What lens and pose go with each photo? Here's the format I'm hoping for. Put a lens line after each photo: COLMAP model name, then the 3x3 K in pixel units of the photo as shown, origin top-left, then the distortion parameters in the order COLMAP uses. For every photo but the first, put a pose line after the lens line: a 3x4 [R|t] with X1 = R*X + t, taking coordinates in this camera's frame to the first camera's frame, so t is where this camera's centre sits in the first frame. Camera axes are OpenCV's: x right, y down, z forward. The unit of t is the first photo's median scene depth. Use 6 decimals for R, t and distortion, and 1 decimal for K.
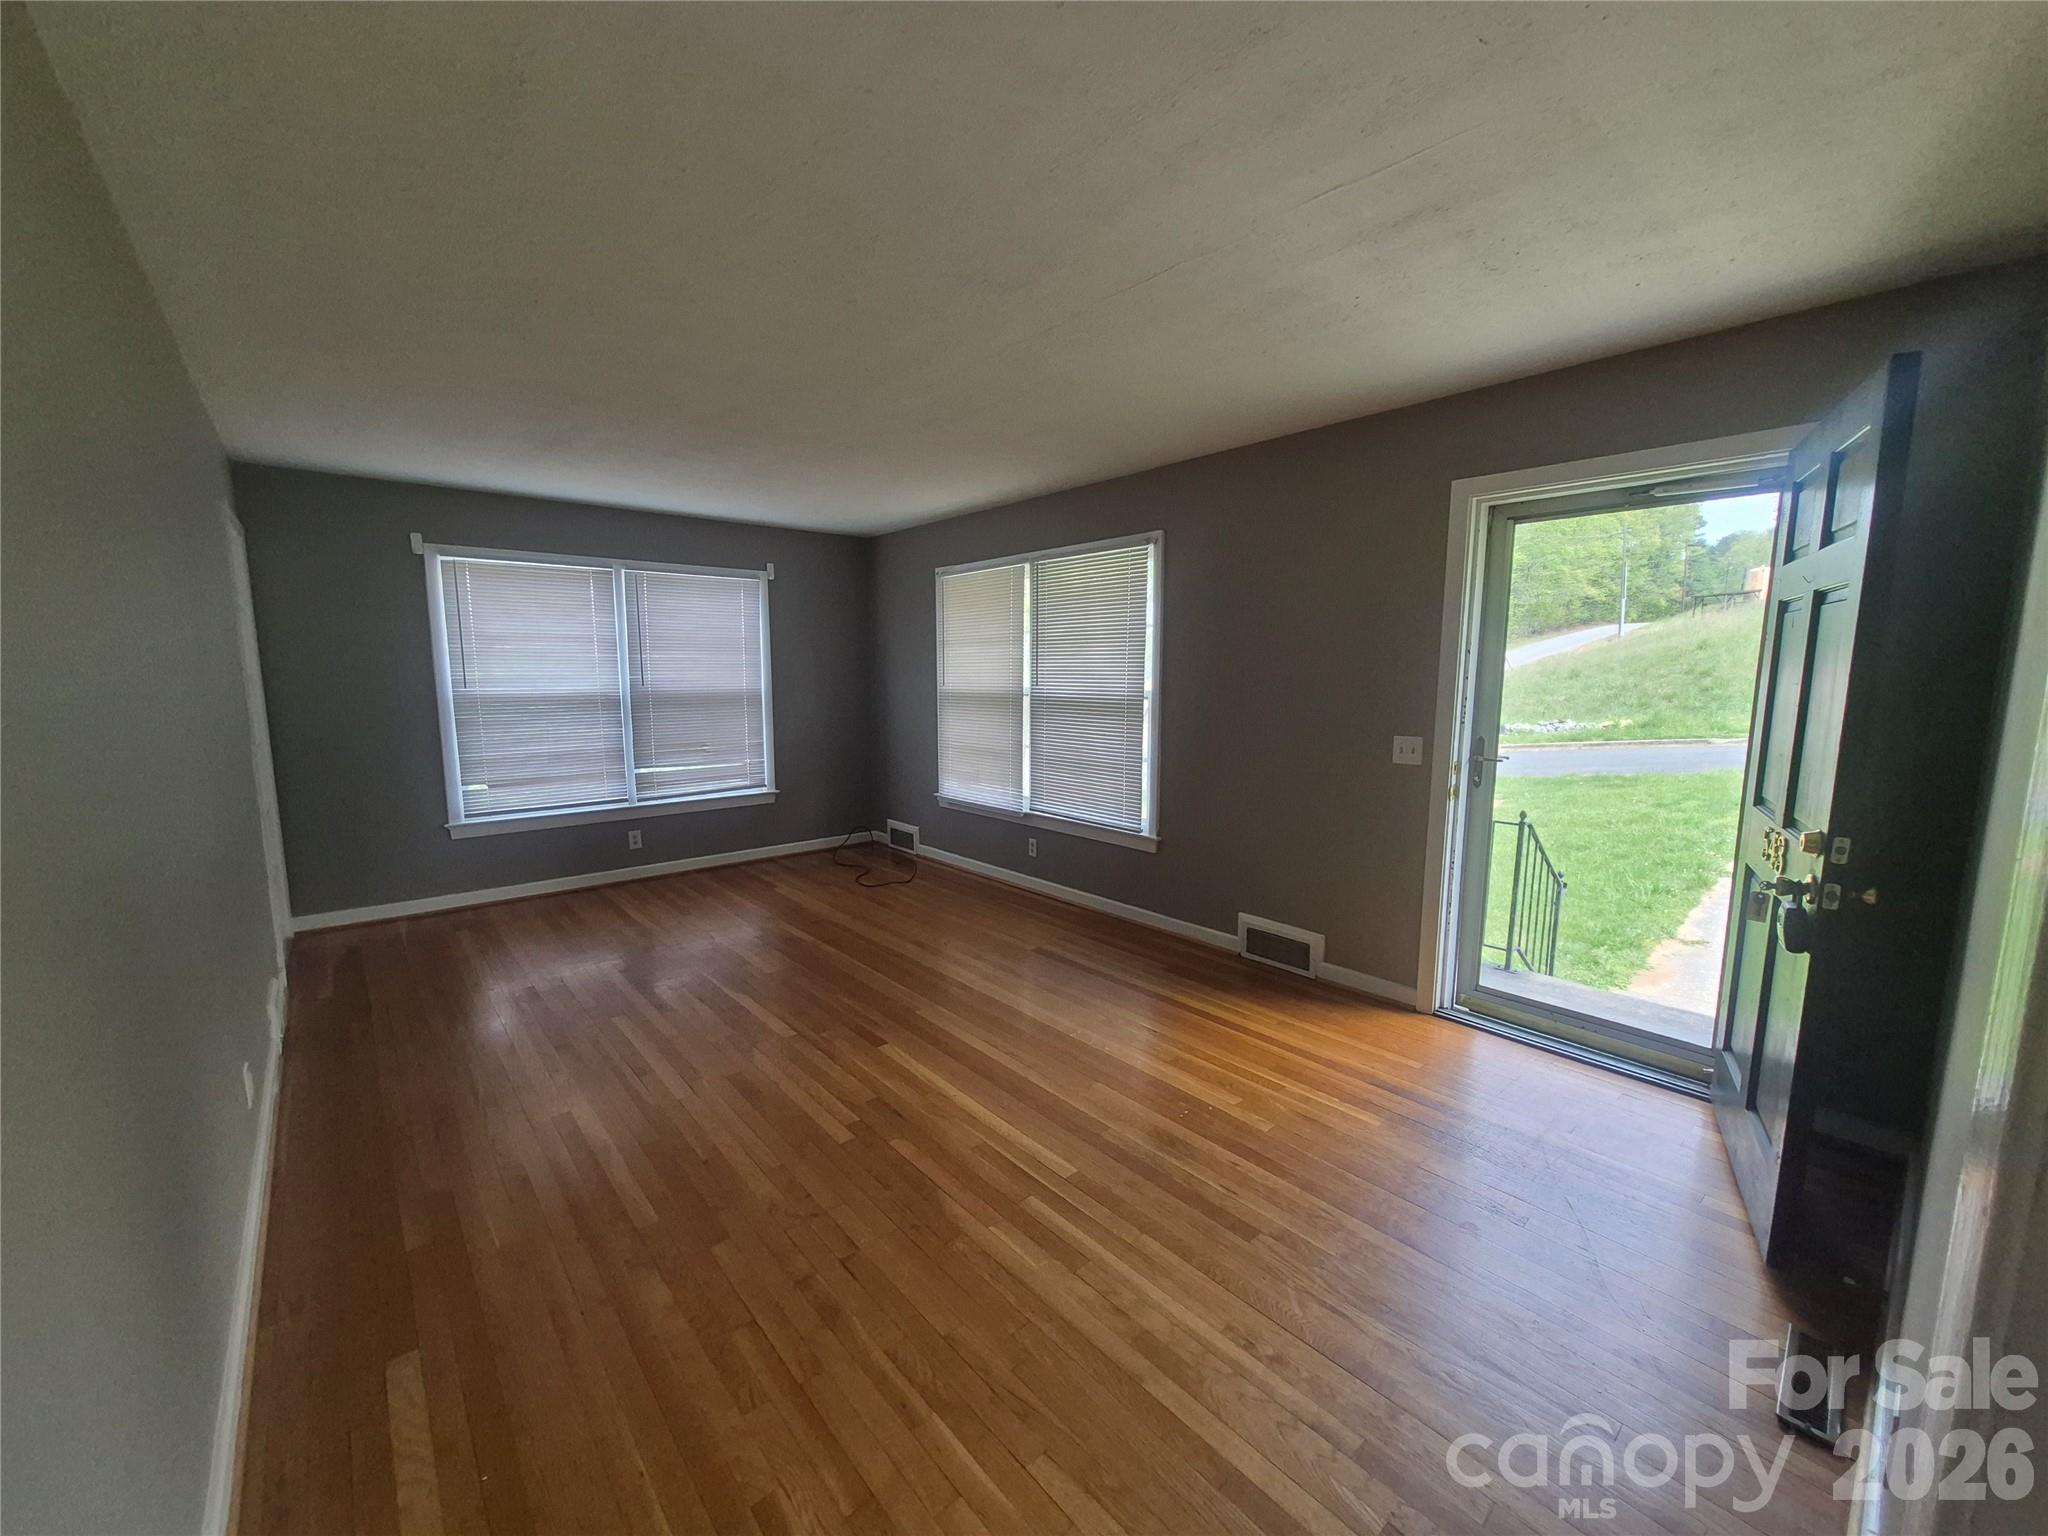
lens RADIAL K [[803.6, 0, 1020.0], [0, 803.6, 768.2], [0, 0, 1]] dist [0.003444, -0.002099]
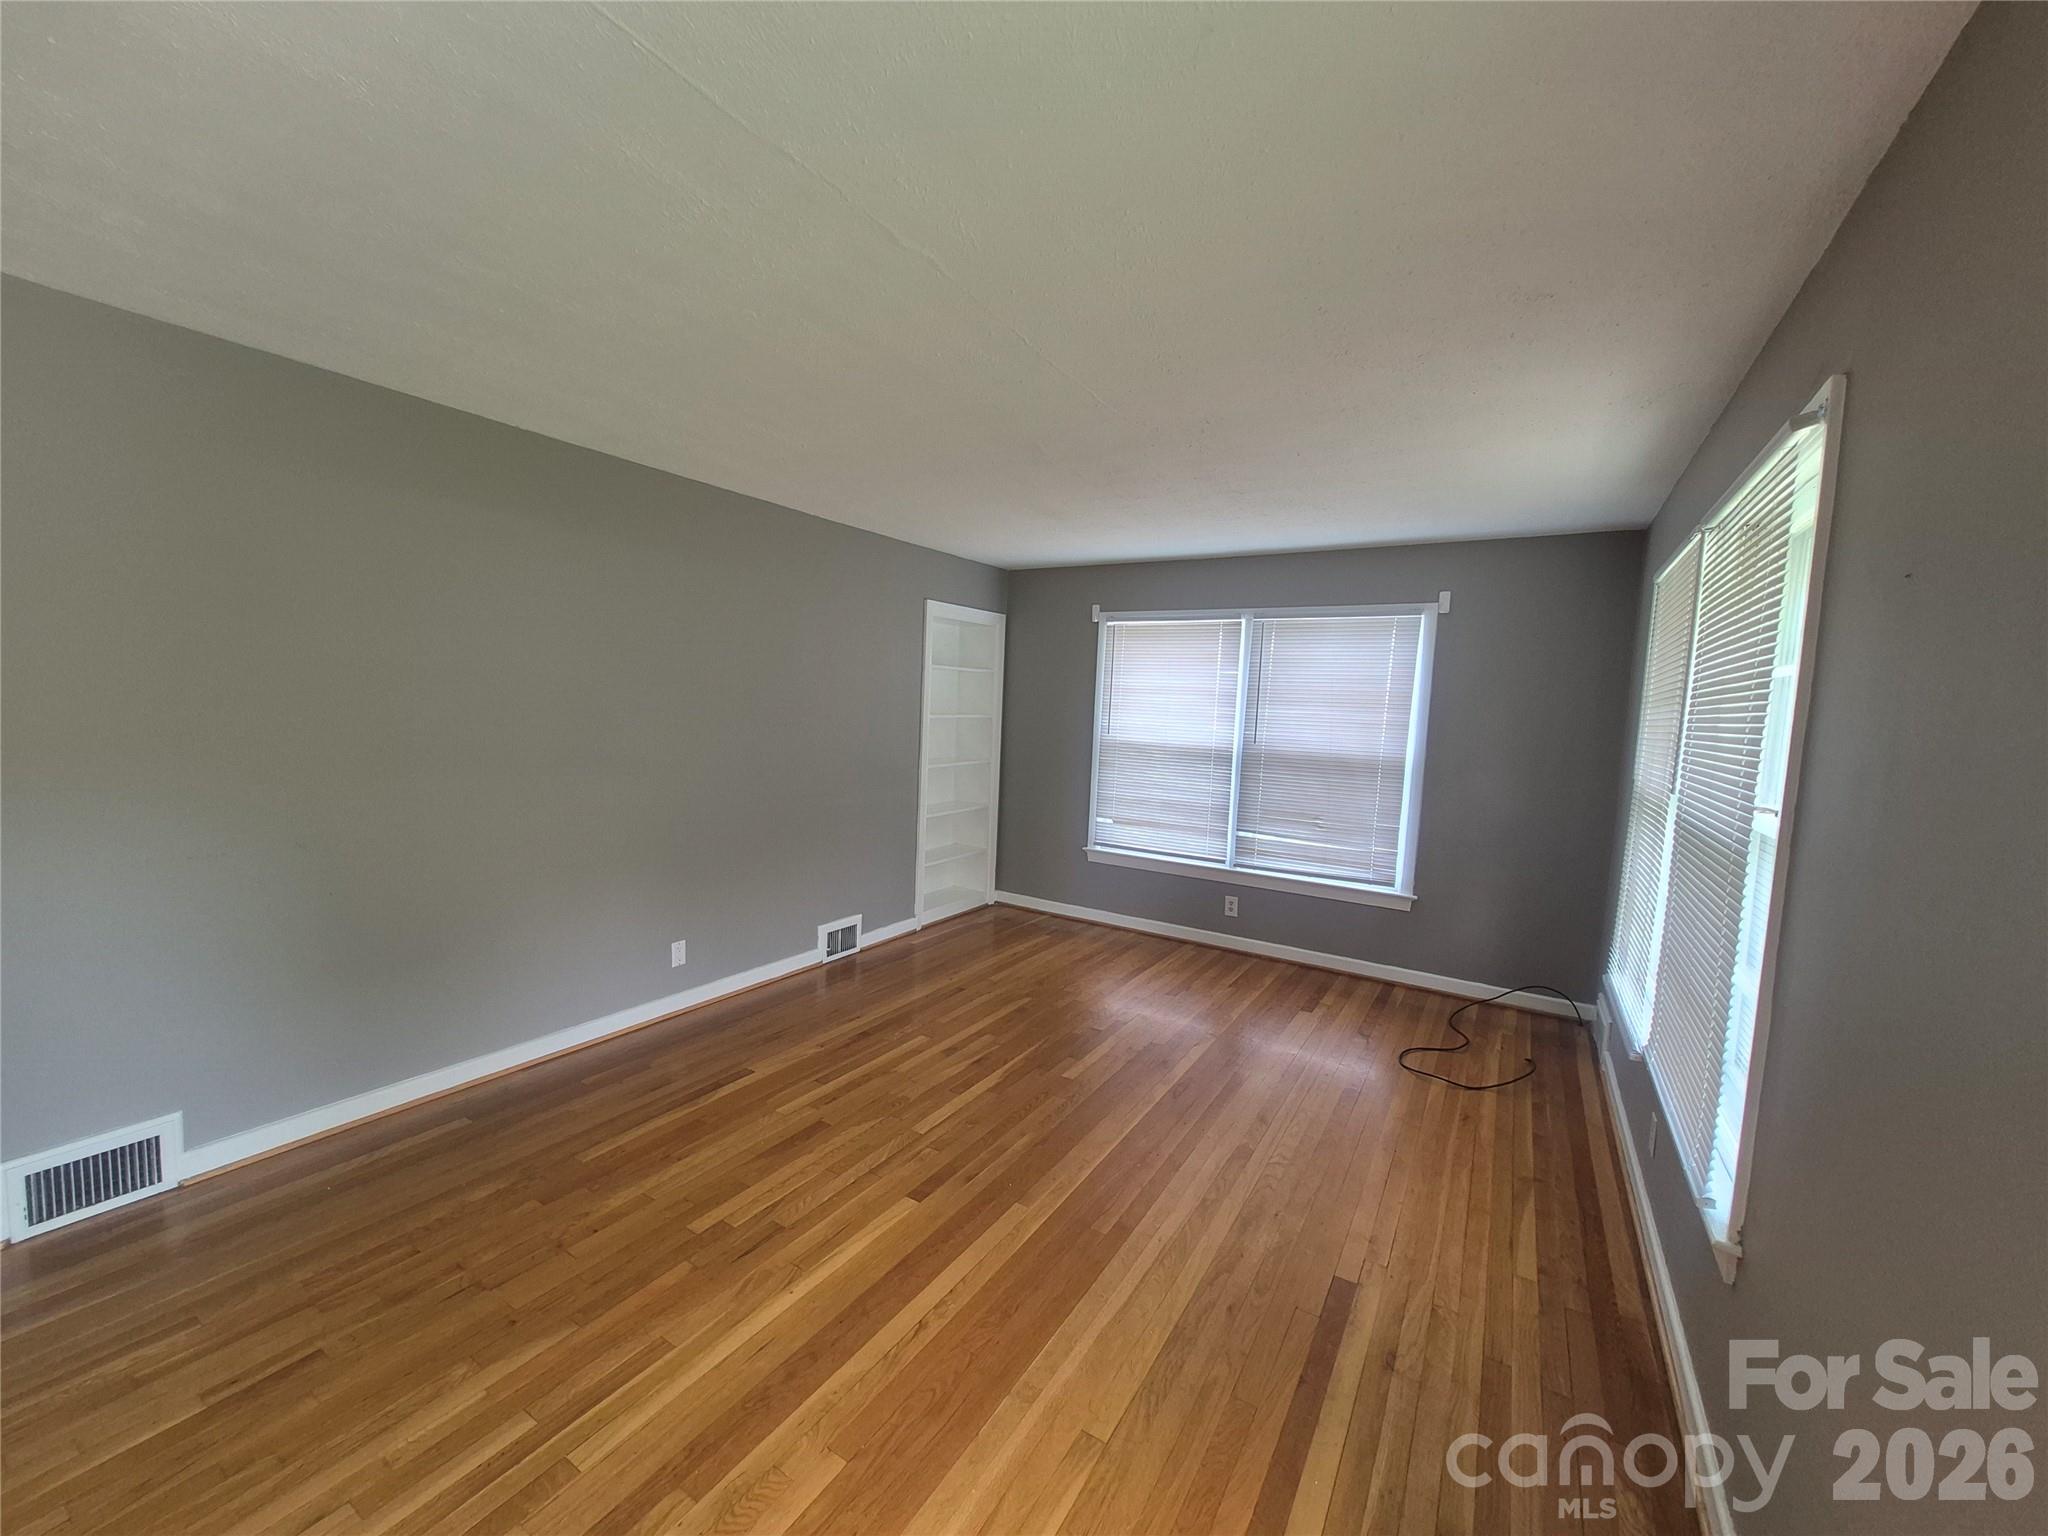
lens RADIAL K [[803.6, 0, 990.8], [0, 803.6, 767.8], [0, 0, 1]] dist [0.003444, -0.002099]
pose [[0.281546, 0.091206, -0.955203, 0.339442], [-0.160421, 0.985936, 0.046856, -0.072289], [0.946043, 0.140042, 0.292218, 0.472563]]
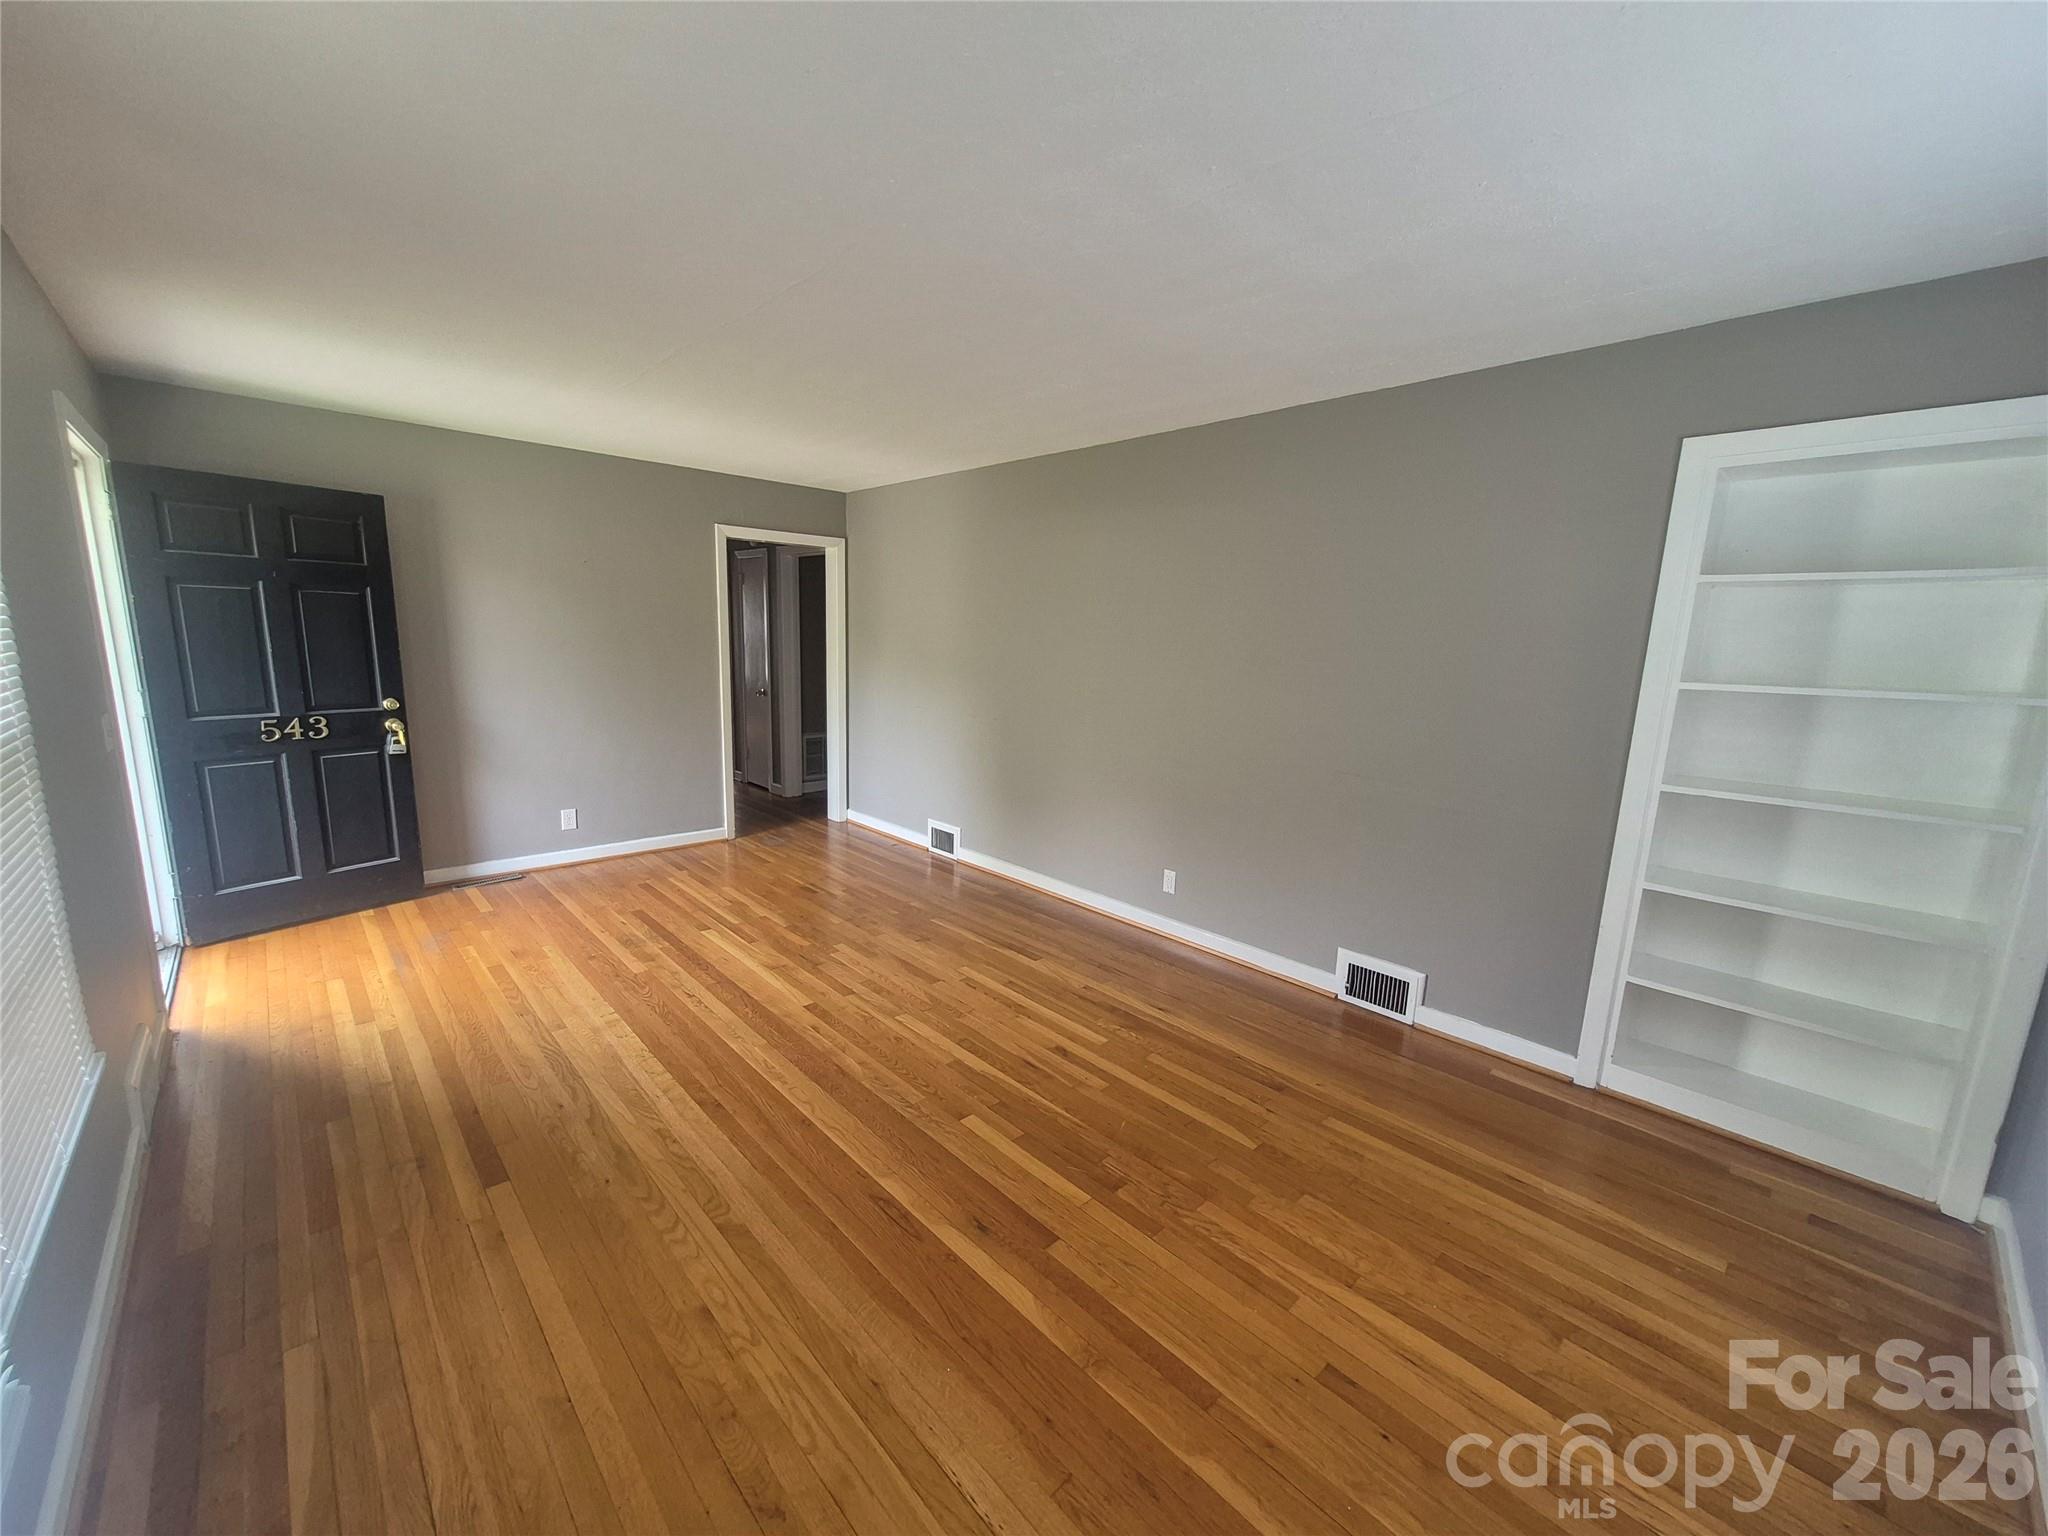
lens RADIAL K [[803.6, 0, 1030.0], [0, 803.6, 786.9], [0, 0, 1]] dist [0.003444, -0.002099]
pose [[-0.998301, -0.016651, -0.055834, -0.238981], [-0.033376, 0.948909, 0.313779, -0.159661], [0.047756, 0.315109, -0.947853, 1.157601]]
